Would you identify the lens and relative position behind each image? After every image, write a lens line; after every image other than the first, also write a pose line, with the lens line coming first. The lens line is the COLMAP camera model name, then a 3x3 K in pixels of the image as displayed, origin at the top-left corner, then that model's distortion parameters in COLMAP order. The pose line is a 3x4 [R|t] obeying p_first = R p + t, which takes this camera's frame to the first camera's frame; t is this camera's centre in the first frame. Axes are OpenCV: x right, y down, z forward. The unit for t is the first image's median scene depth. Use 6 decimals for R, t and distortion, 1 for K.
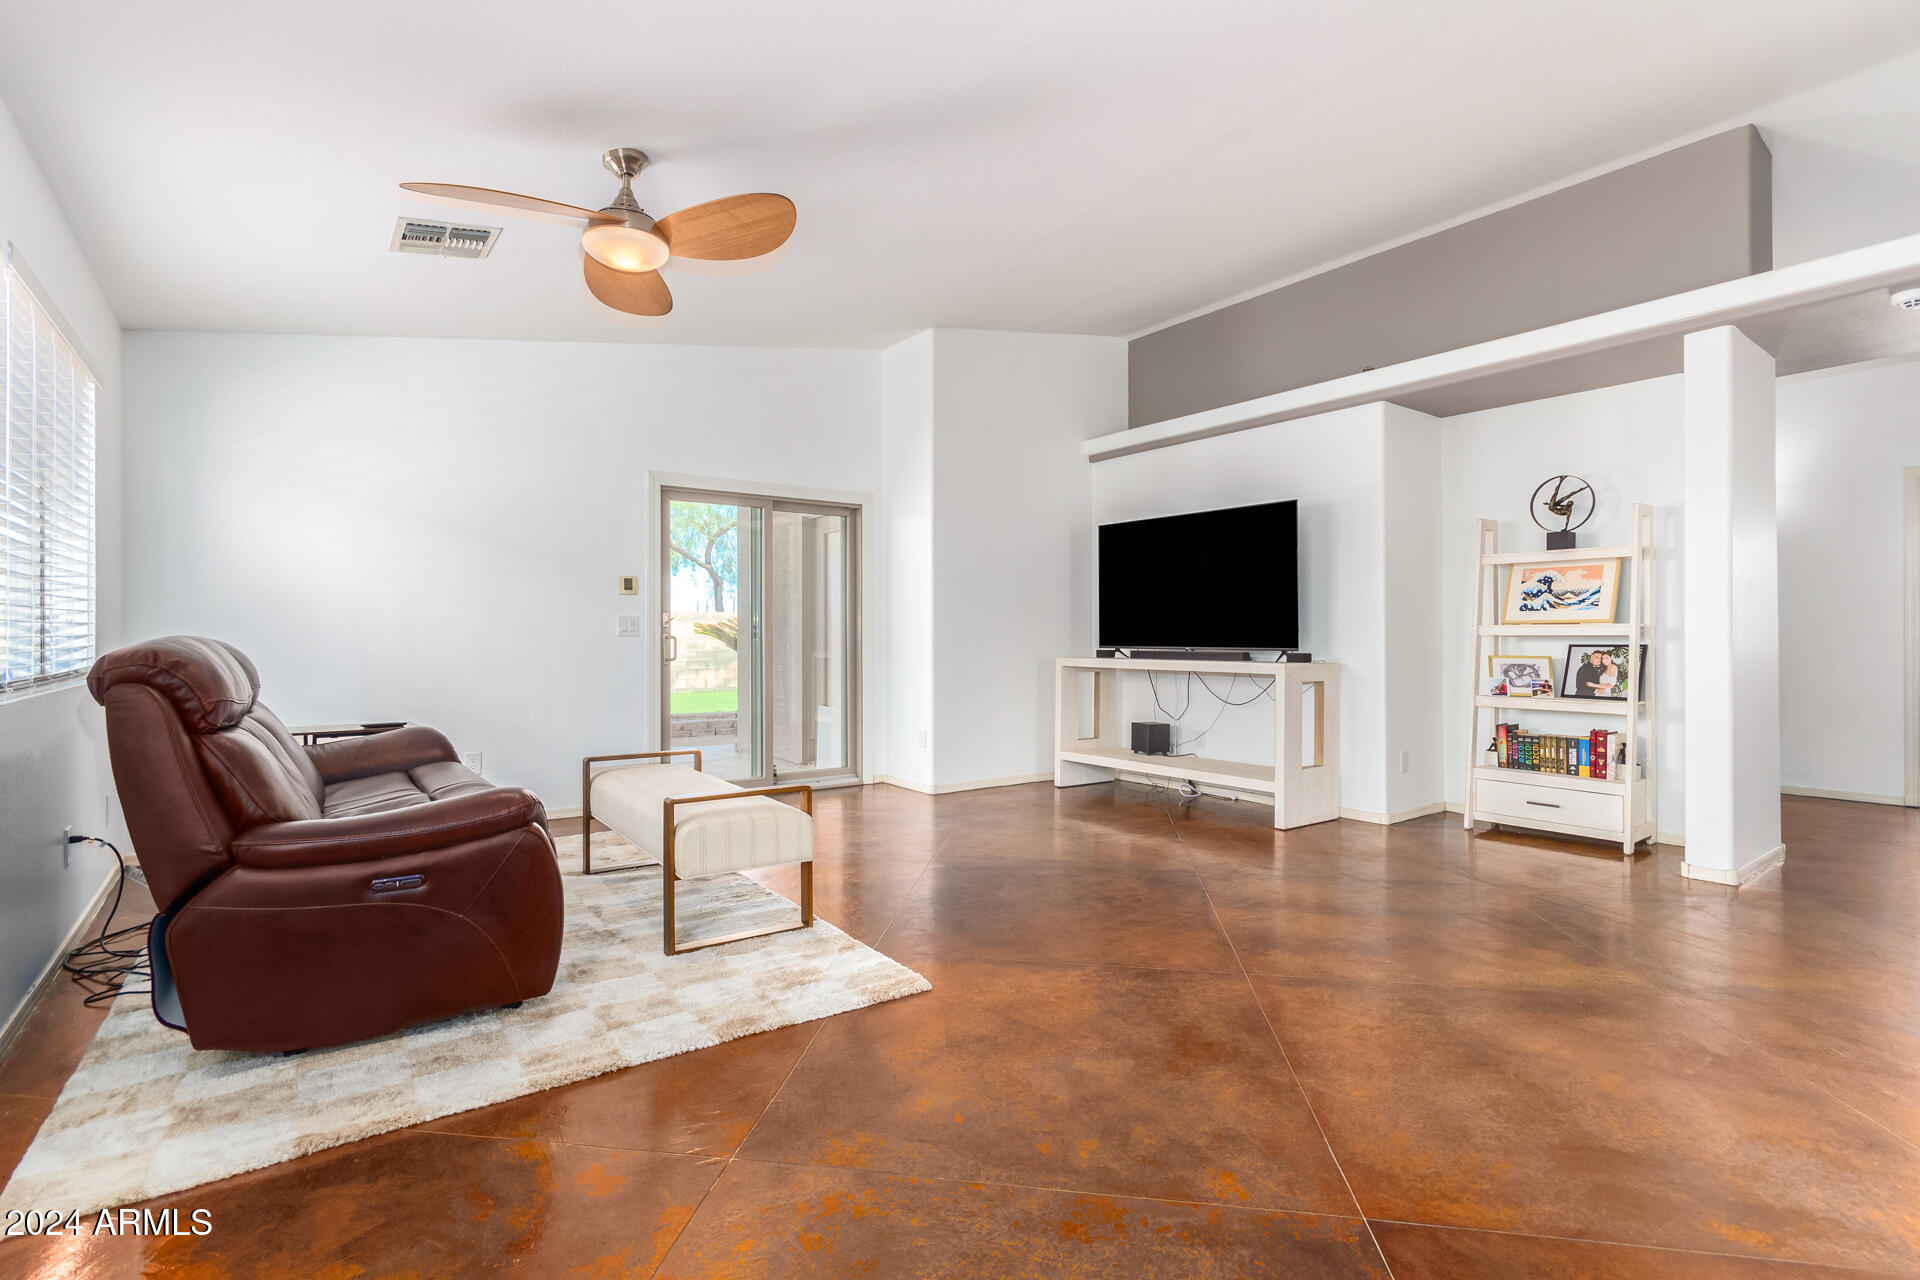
lens RADIAL K [[893.6, 0, 956.1], [0, 893.6, 635.2], [0, 0, 1]] dist [0.002049, 0.000831]
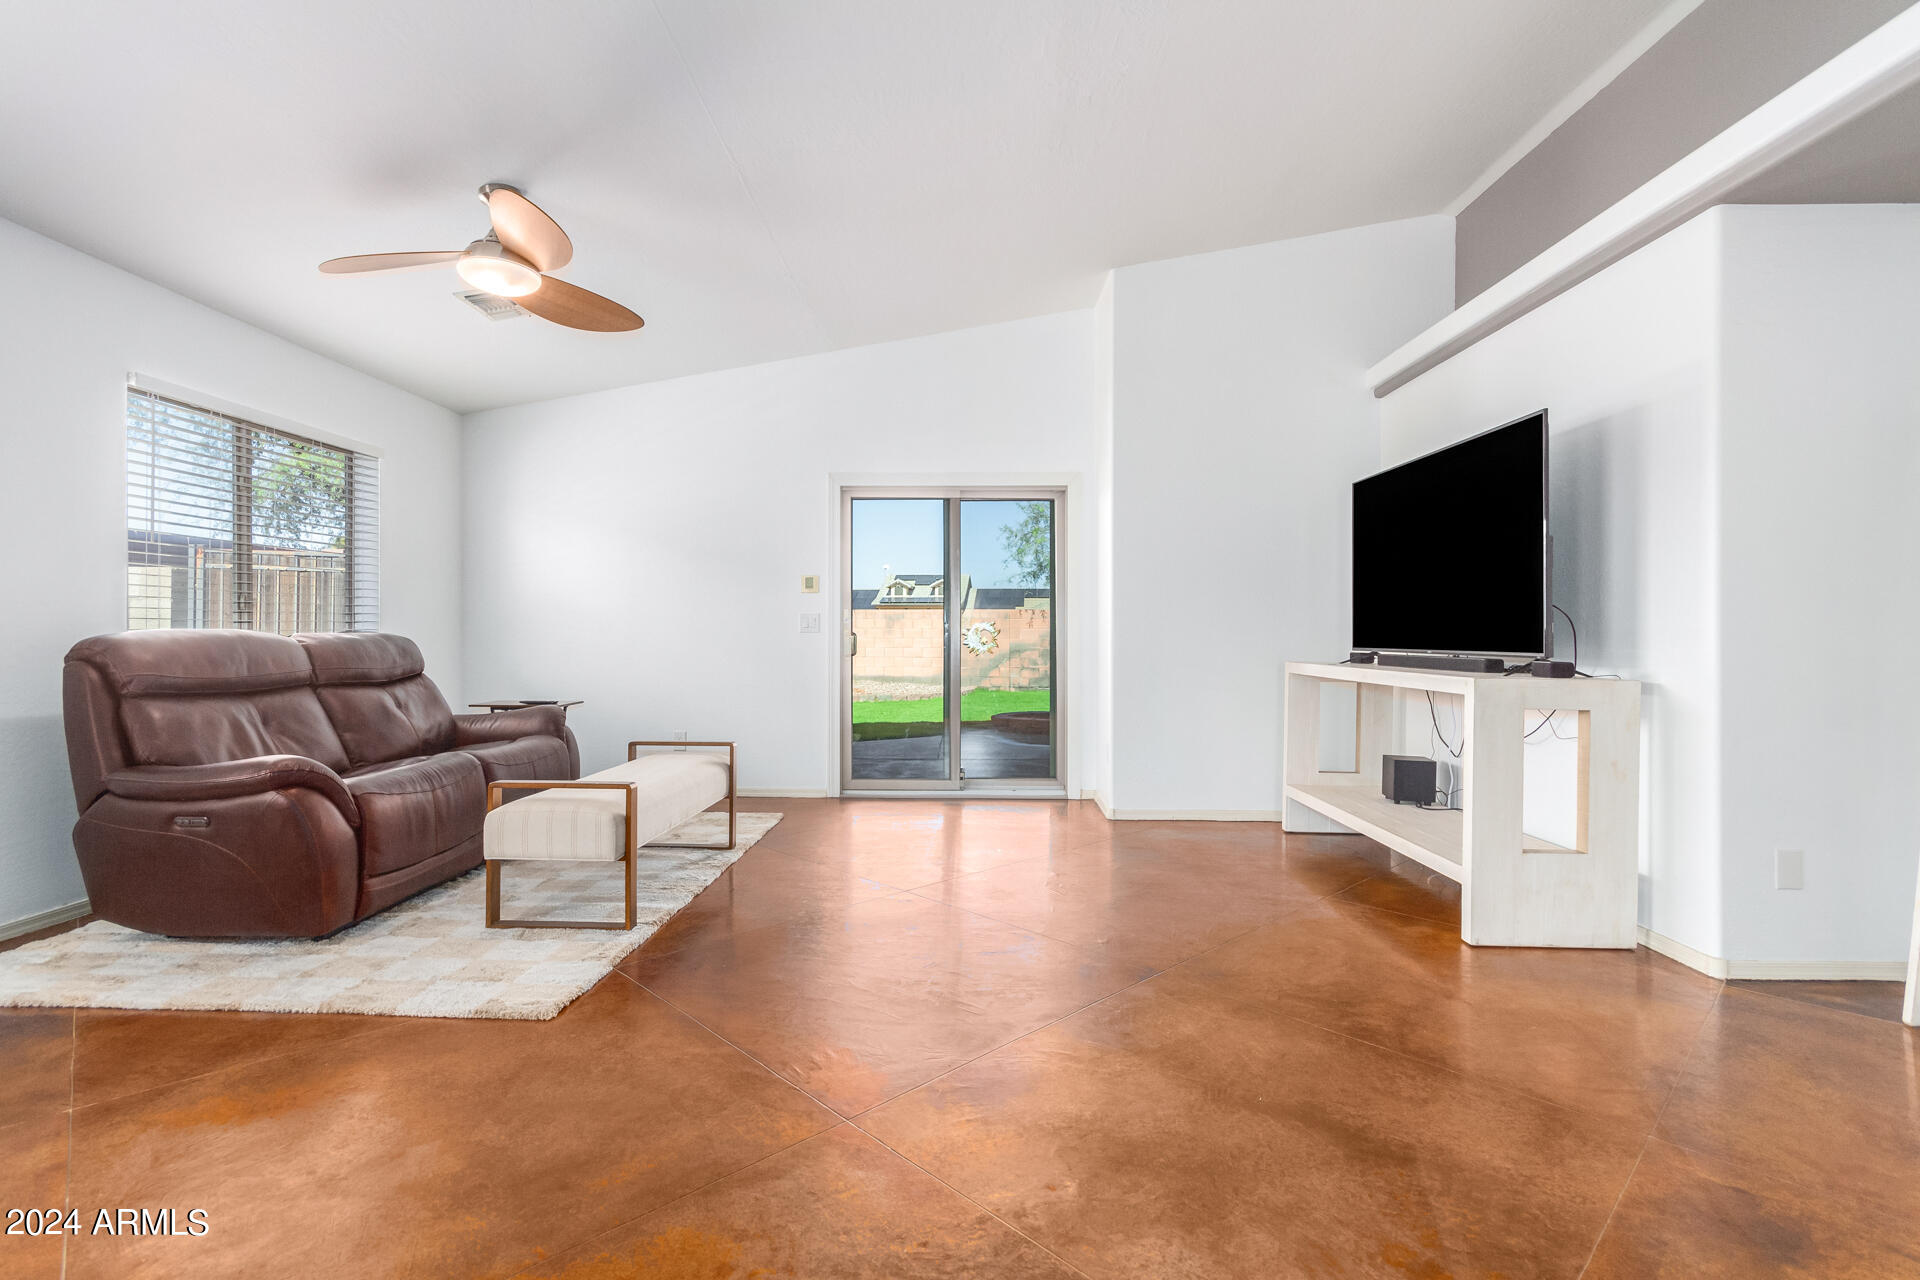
lens RADIAL K [[898.1, 0, 952.6], [0, 898.1, 642.9], [0, 0, 1]] dist [0.005481, 0.000954]
pose [[0.792857, 0.008231, -0.609352, 0.421567], [-0.002843, 0.999948, 0.009808, 0.002713], [0.609401, -0.006044, 0.792839, 0.264114]]
